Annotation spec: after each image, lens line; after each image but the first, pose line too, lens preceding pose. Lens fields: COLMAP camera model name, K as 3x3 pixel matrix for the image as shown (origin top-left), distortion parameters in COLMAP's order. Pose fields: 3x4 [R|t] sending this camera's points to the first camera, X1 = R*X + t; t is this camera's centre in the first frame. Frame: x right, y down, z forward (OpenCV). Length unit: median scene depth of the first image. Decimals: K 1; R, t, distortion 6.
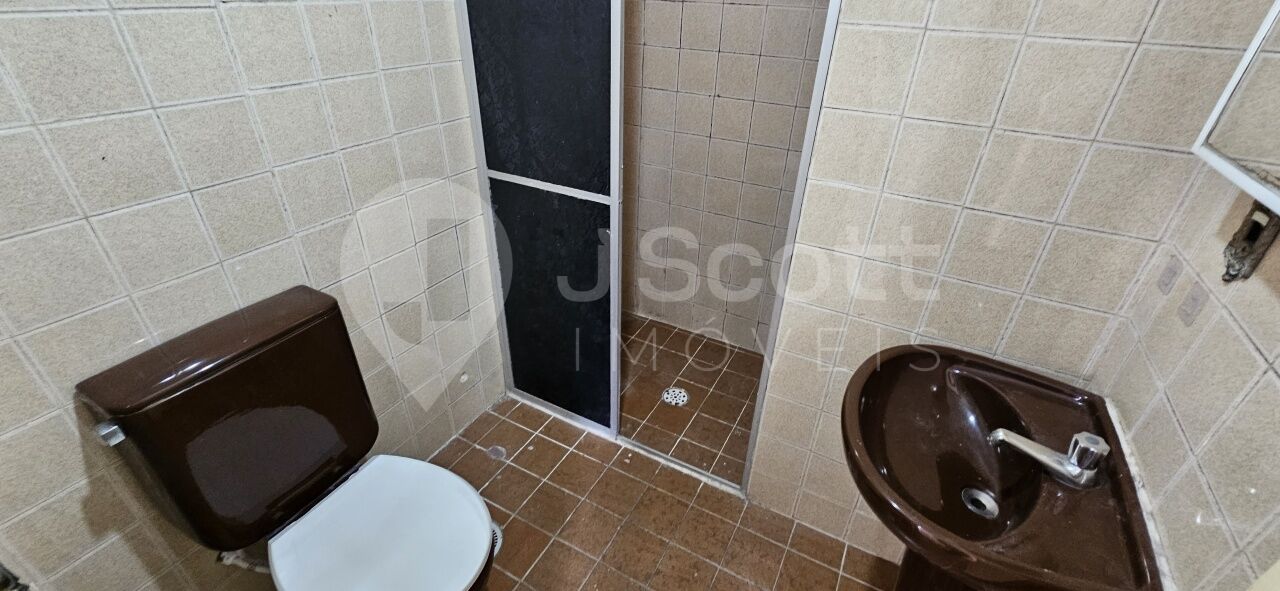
lens RADIAL K [[527.4, 0, 635.1], [0, 527.4, 298.0], [0, 0, 1]] dist [-0.001487, -0.001020]
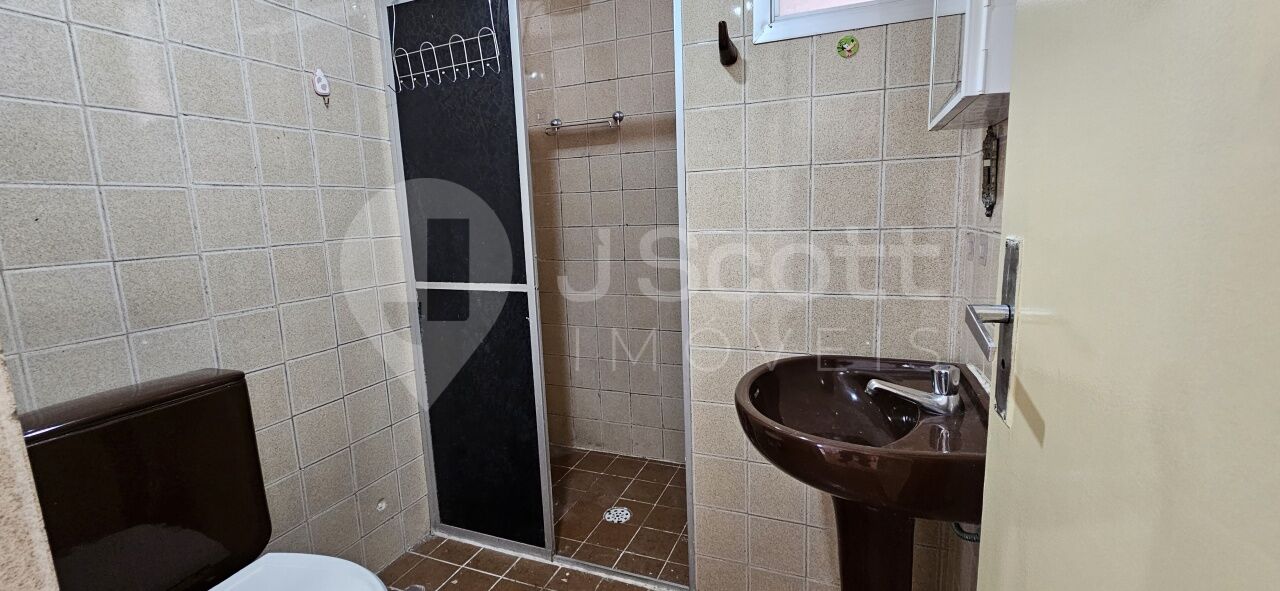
lens RADIAL K [[527.4, 0, 640.7], [0, 527.4, 297.4], [0, 0, 1]] dist [-0.001487, -0.001020]
pose [[0.991494, -0.076319, 0.105426, 0.072639], [0.110610, 0.920999, -0.373533, 0.280929], [-0.068590, 0.382017, 0.921607, -0.022830]]
